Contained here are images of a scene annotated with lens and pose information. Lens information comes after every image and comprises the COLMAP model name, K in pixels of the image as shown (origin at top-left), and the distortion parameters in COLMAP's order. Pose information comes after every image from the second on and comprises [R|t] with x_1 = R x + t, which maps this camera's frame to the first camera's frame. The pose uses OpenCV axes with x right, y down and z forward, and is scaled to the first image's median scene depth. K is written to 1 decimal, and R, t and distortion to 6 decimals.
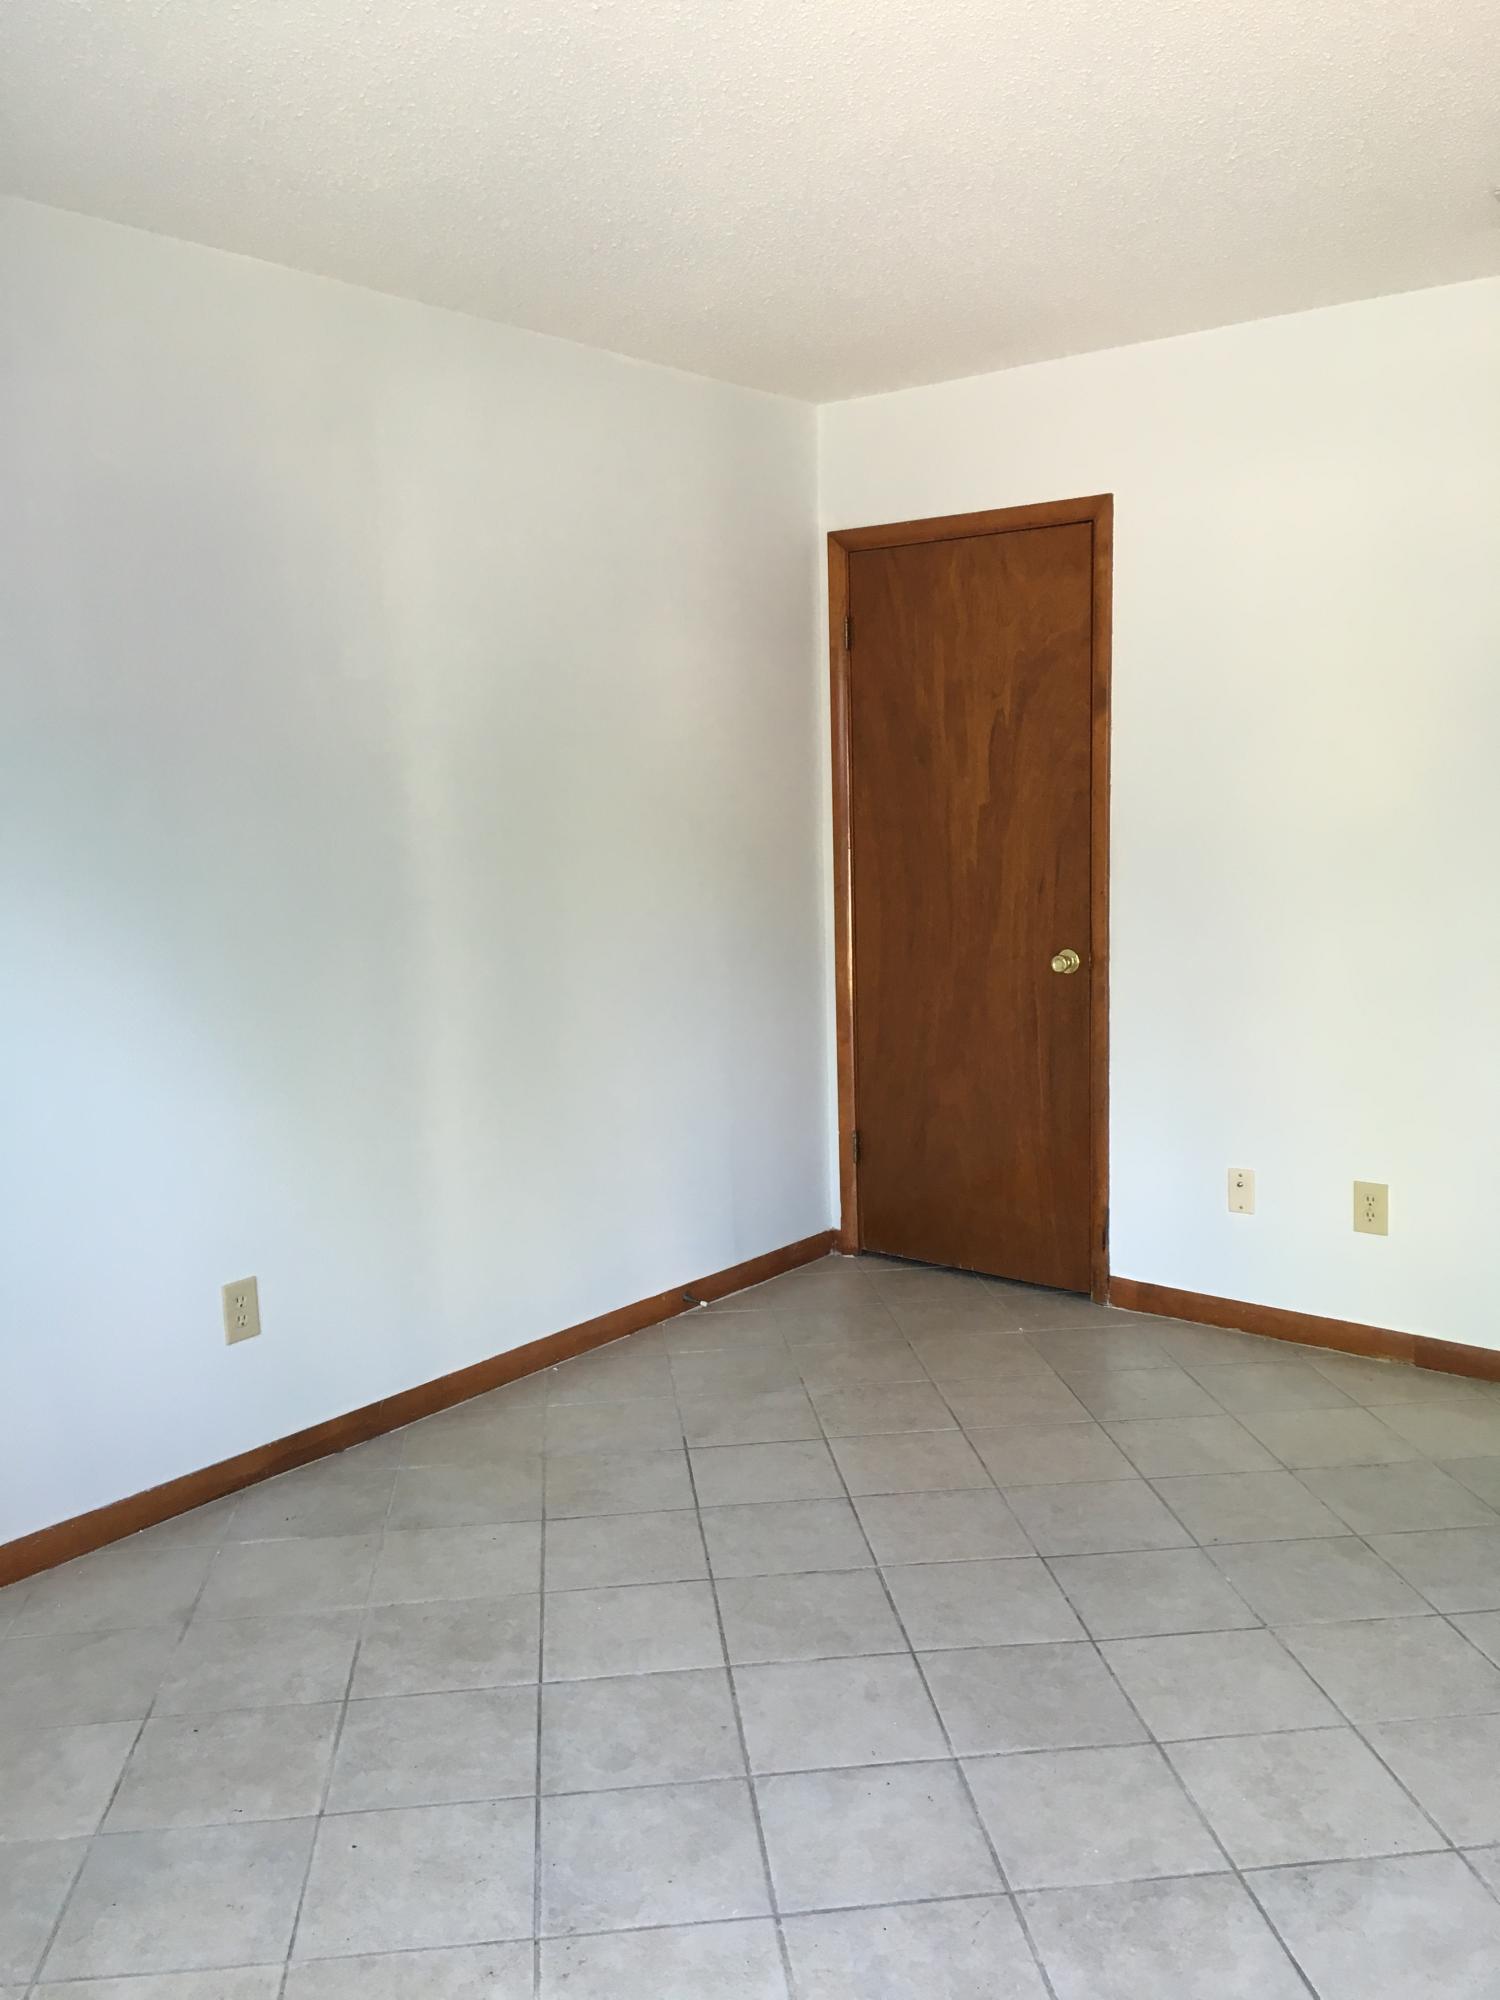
lens RADIAL K [[1731.0, 0, 750.0], [0, 1731.0, 1000.0], [0, 0, 1]] dist [0.006736, -0.002257]
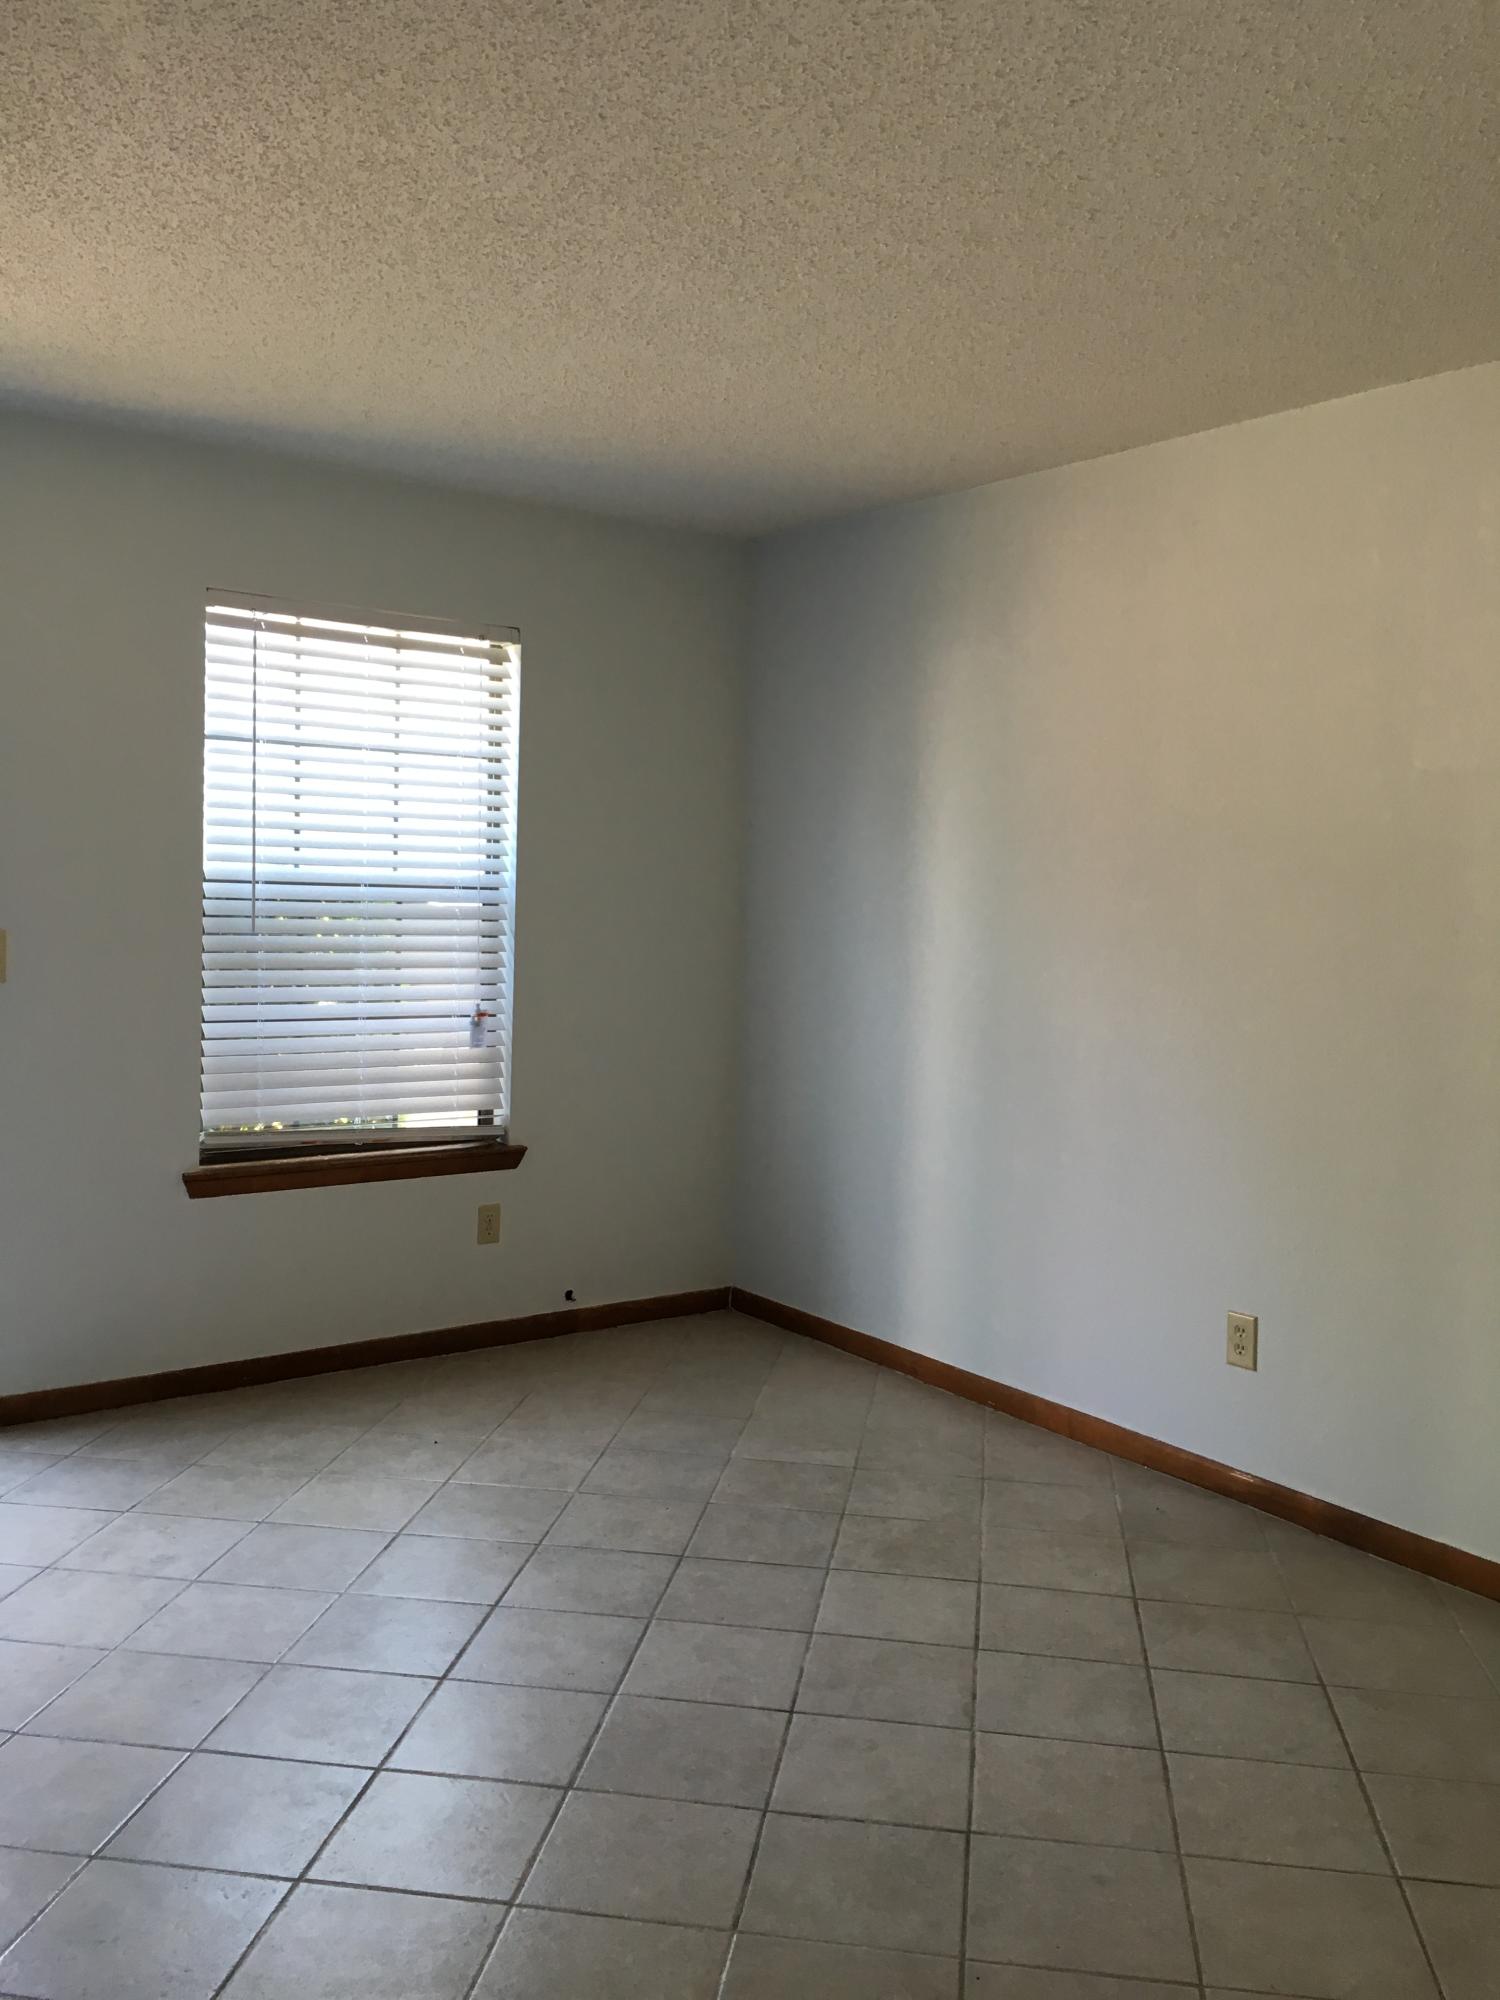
lens RADIAL K [[1731.0, 0, 750.0], [0, 1731.0, 1000.0], [0, 0, 1]] dist [0.006736, -0.002257]
pose [[-0.259489, 0.091845, -0.961369, 1.060695], [-0.158917, 0.977836, 0.136313, -0.172417], [0.952581, 0.188150, -0.239142, 1.160269]]
